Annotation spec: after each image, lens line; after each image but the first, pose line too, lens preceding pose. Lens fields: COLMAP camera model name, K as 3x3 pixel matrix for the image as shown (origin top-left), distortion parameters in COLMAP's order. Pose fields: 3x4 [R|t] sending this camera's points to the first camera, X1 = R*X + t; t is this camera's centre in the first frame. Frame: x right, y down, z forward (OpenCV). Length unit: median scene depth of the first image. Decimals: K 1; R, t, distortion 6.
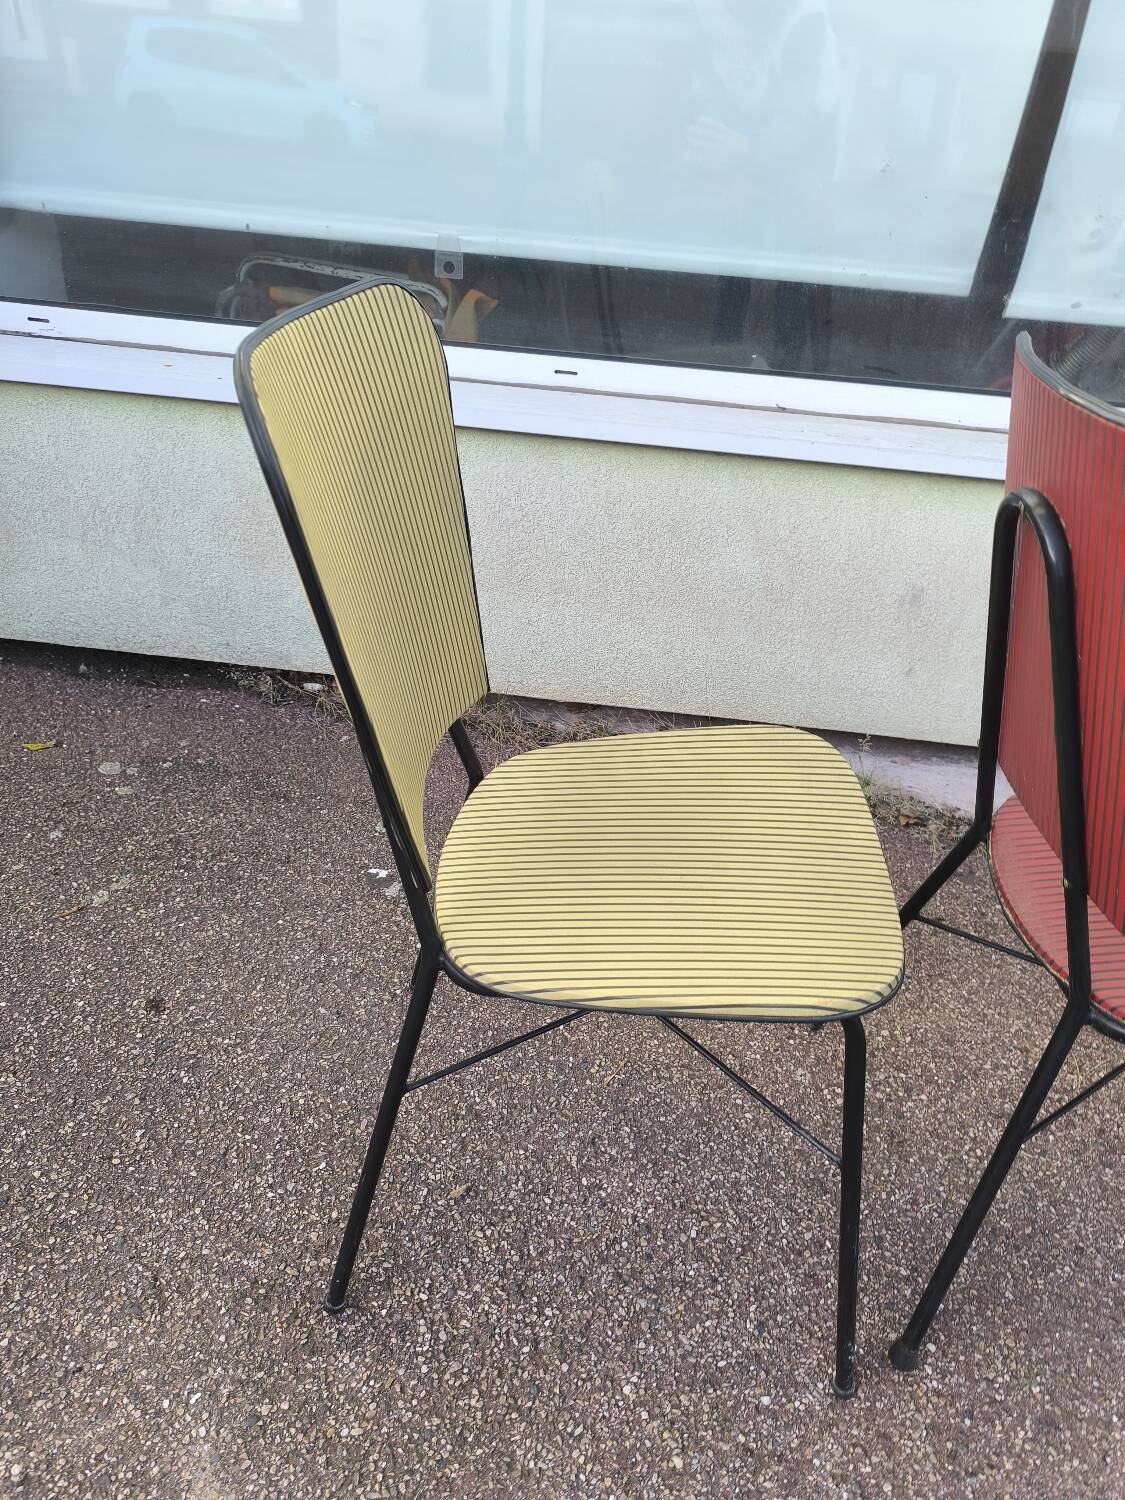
lens RADIAL K [[1026.5, 0, 559.1], [0, 1026.5, 756.4], [0, 0, 1]] dist [0.017584, -0.026891]
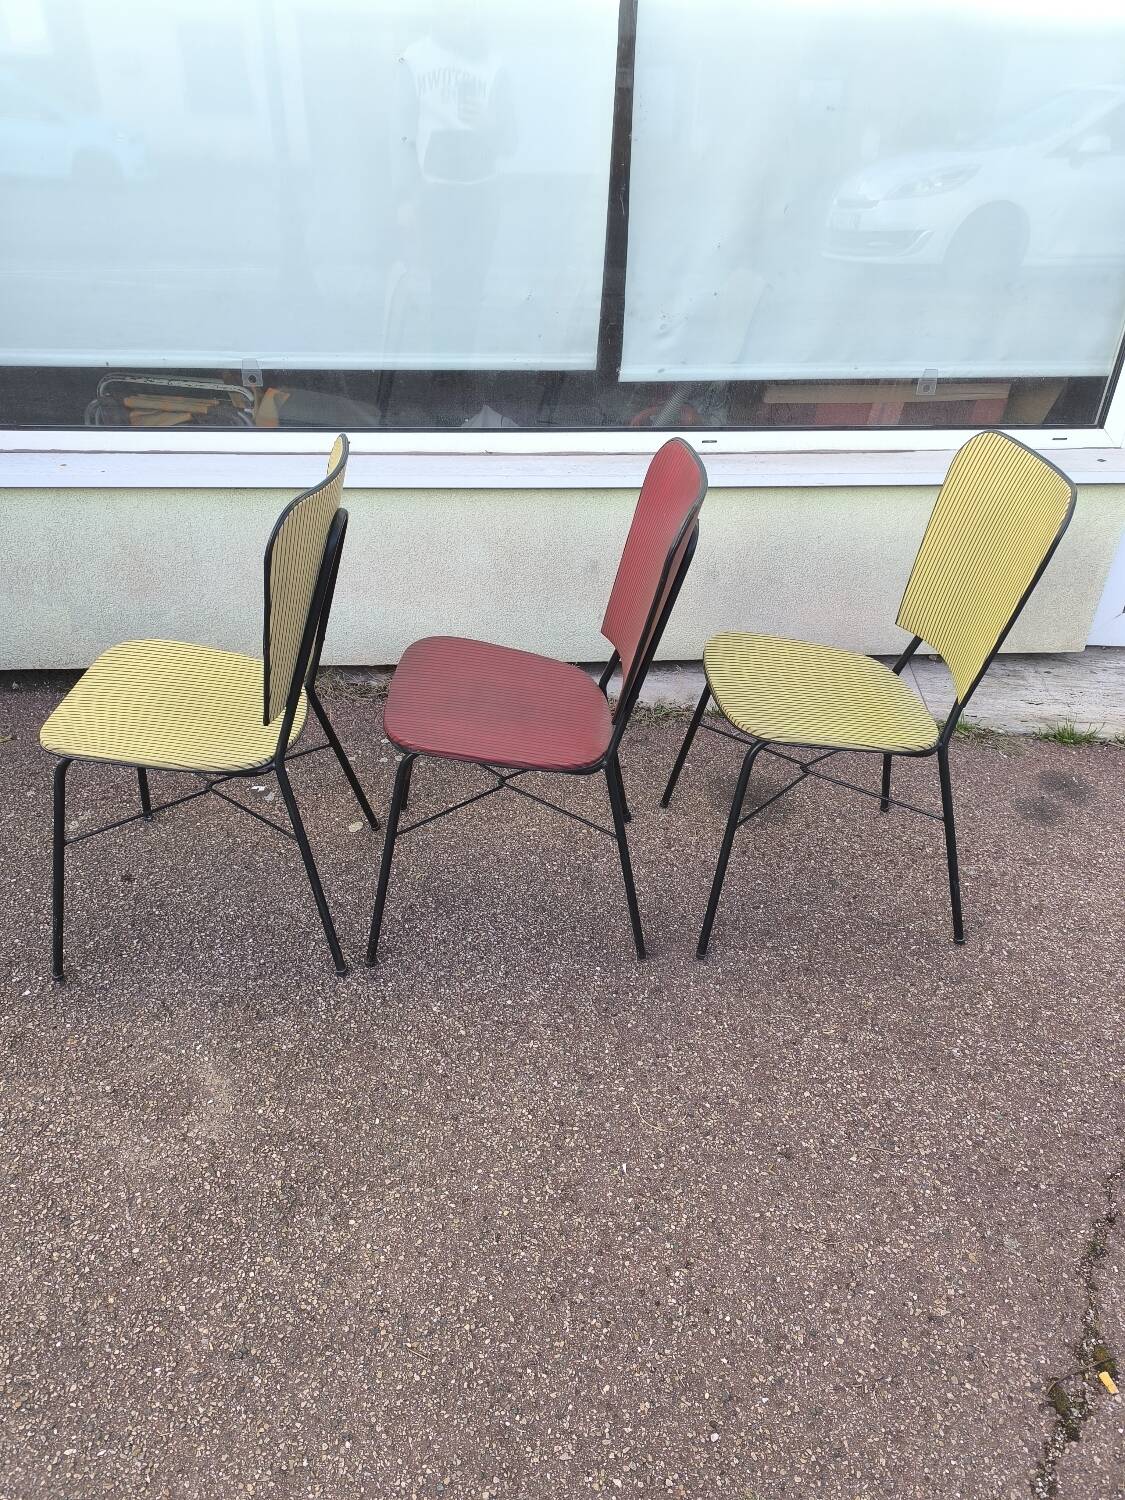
lens RADIAL K [[1026.5, 0, 547.2], [0, 1026.5, 736.3], [0, 0, 1]] dist [0.017584, -0.026891]
pose [[0.983266, -0.132827, 0.124678, 0.089779], [0.133609, 0.991032, 0.002105, 0.132607], [-0.123840, 0.014588, 0.992195, -0.798073]]
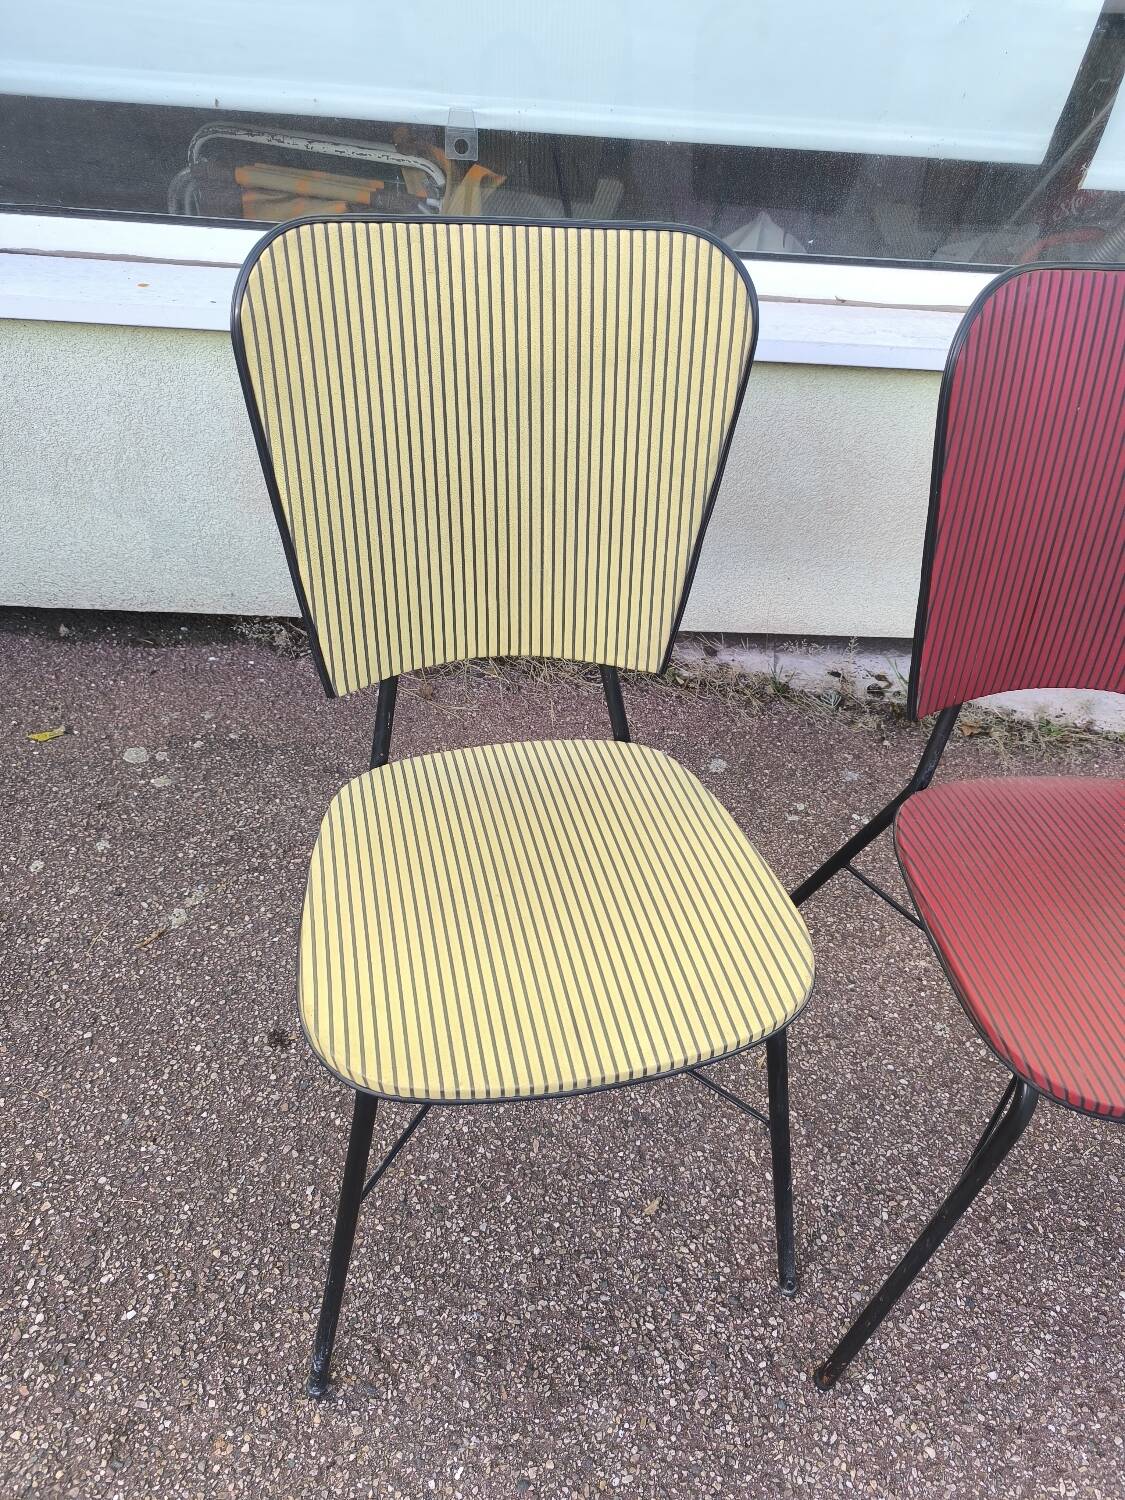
lens RADIAL K [[1026.5, 0, 562.0], [0, 1026.5, 747.8], [0, 0, 1]] dist [0.017584, -0.026891]
pose [[0.990127, -0.094885, 0.103181, -0.254594], [0.076248, 0.982216, 0.171572, -0.197362], [-0.117626, -0.162011, 0.979753, 0.113114]]
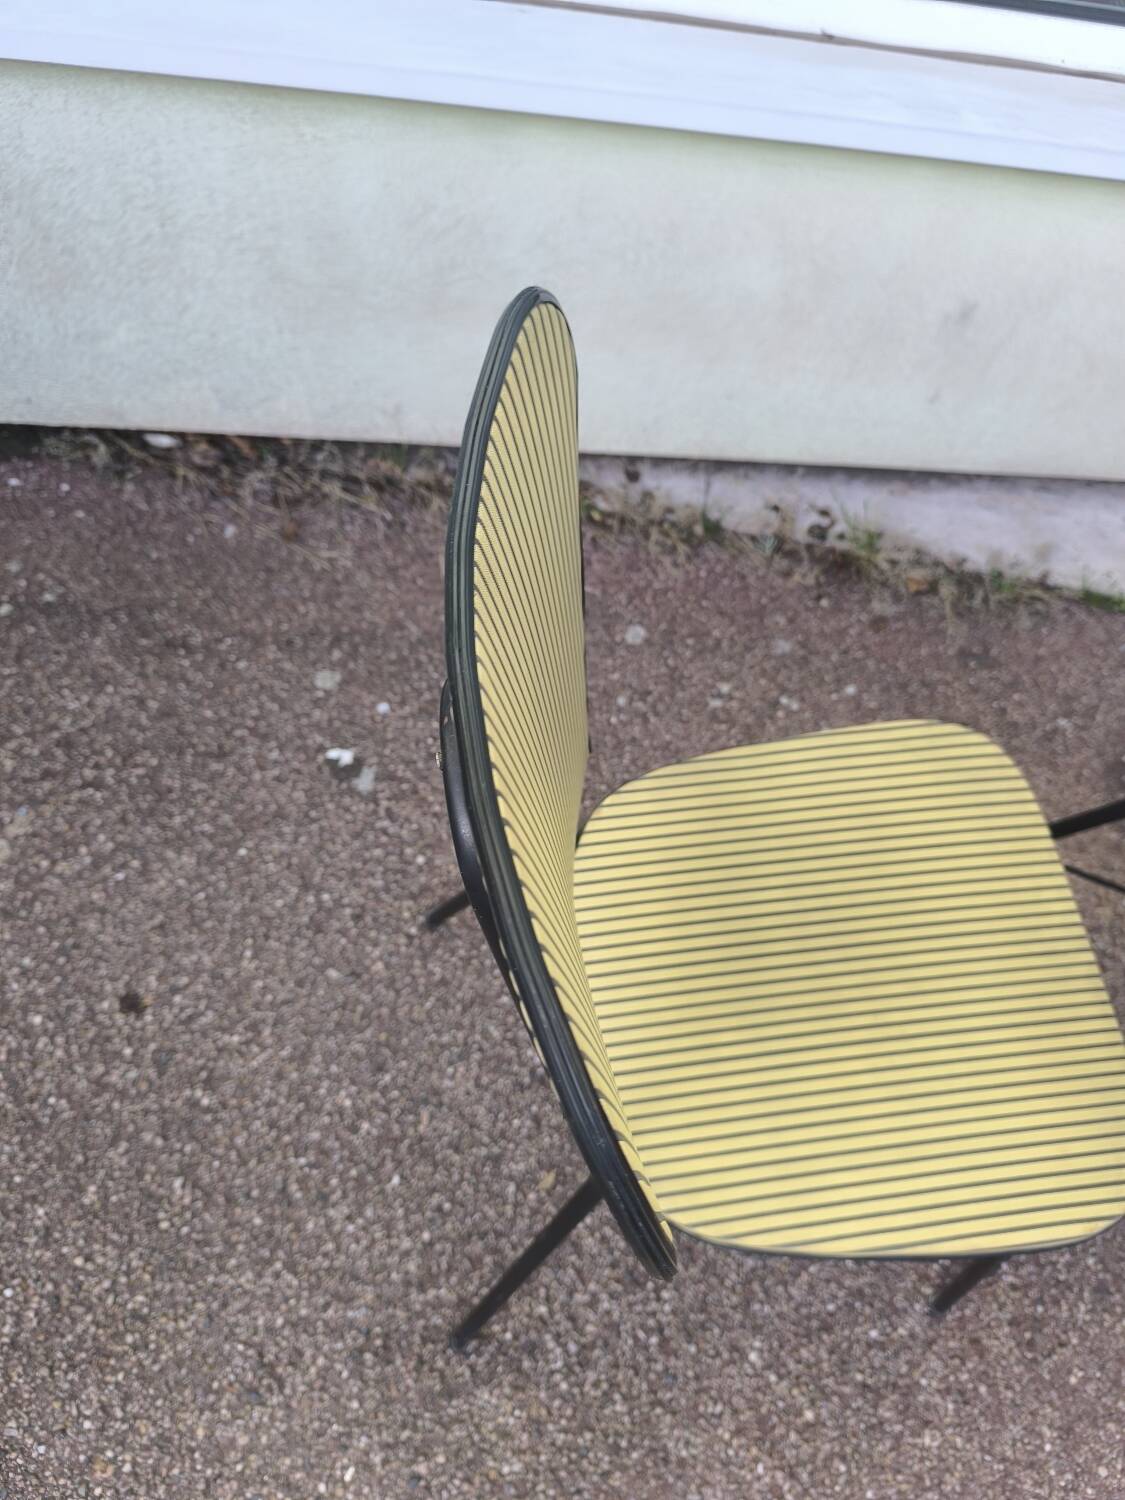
lens RADIAL K [[1056.1, 0, 563.8], [0, 1056.1, 748.4], [0, 0, 1]] dist [0.010254, -0.026635]
pose [[0.978557, -0.124737, 0.163910, -0.201524], [0.033539, 0.881650, 0.470710, -0.406828], [-0.203226, -0.455120, 0.866929, 0.344546]]
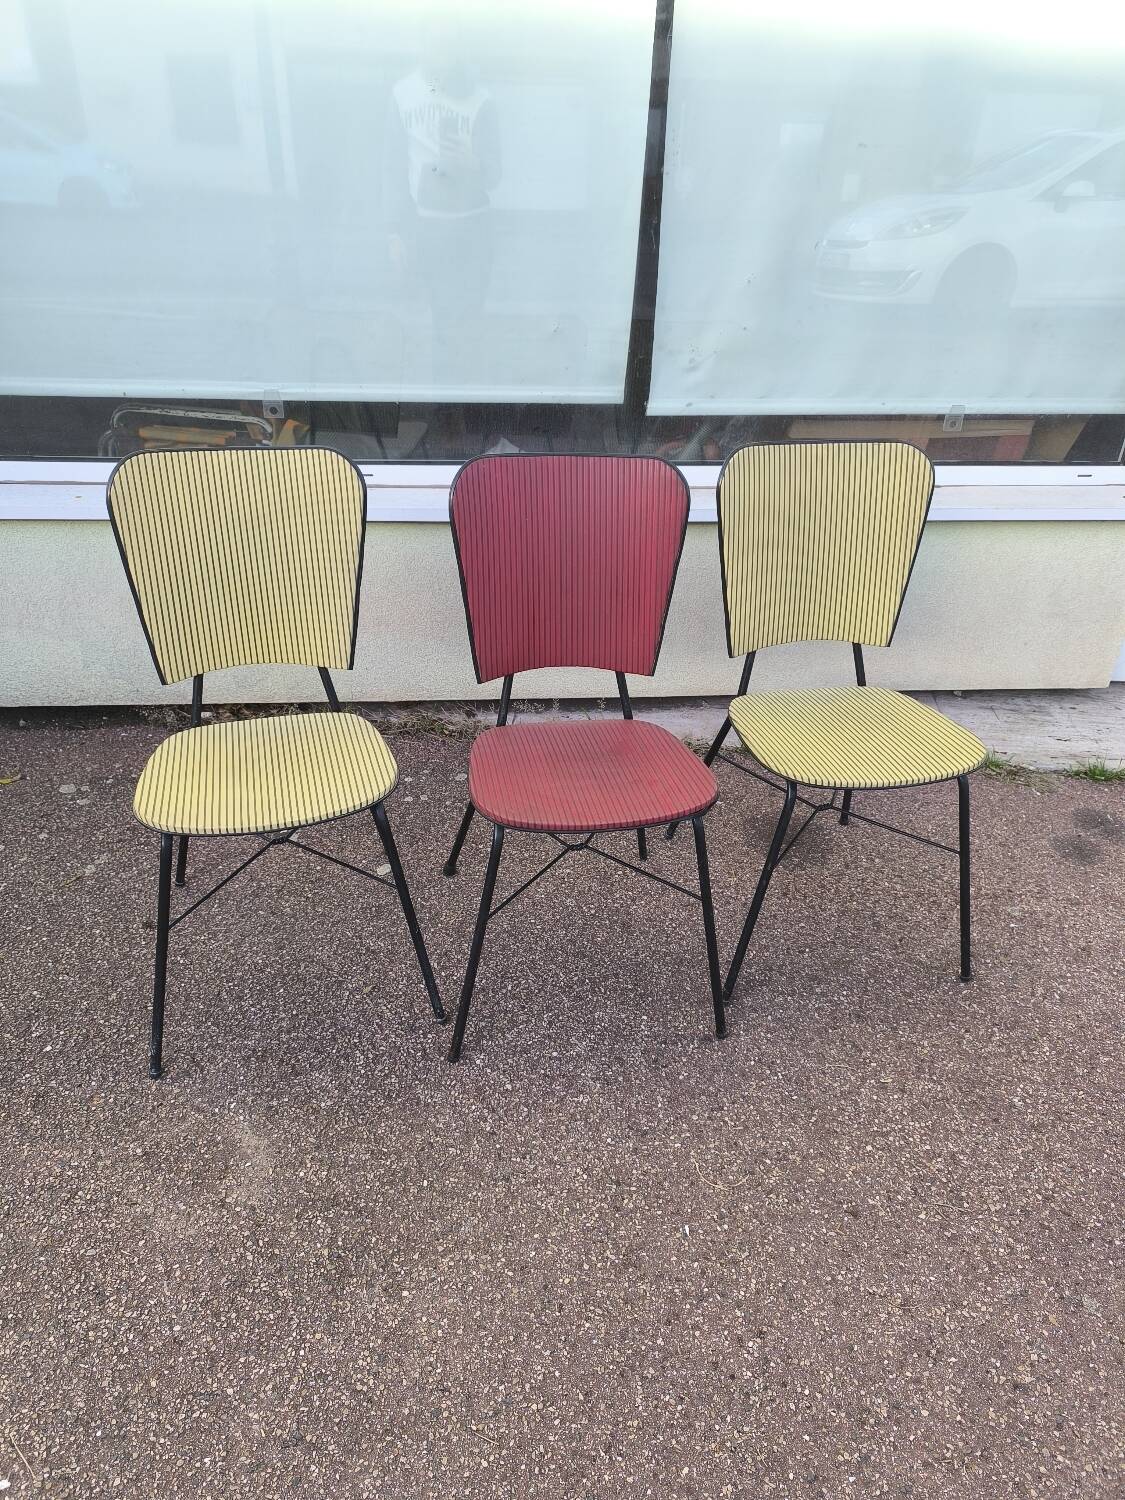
lens RADIAL K [[1026.5, 0, 556.8], [0, 1026.5, 745.3], [0, 0, 1]] dist [0.017584, -0.026891]
pose [[0.979328, -0.131740, 0.153496, -0.001927], [0.135887, 0.990582, -0.016800, 0.105257], [-0.149837, 0.037311, 0.988006, -0.733036]]
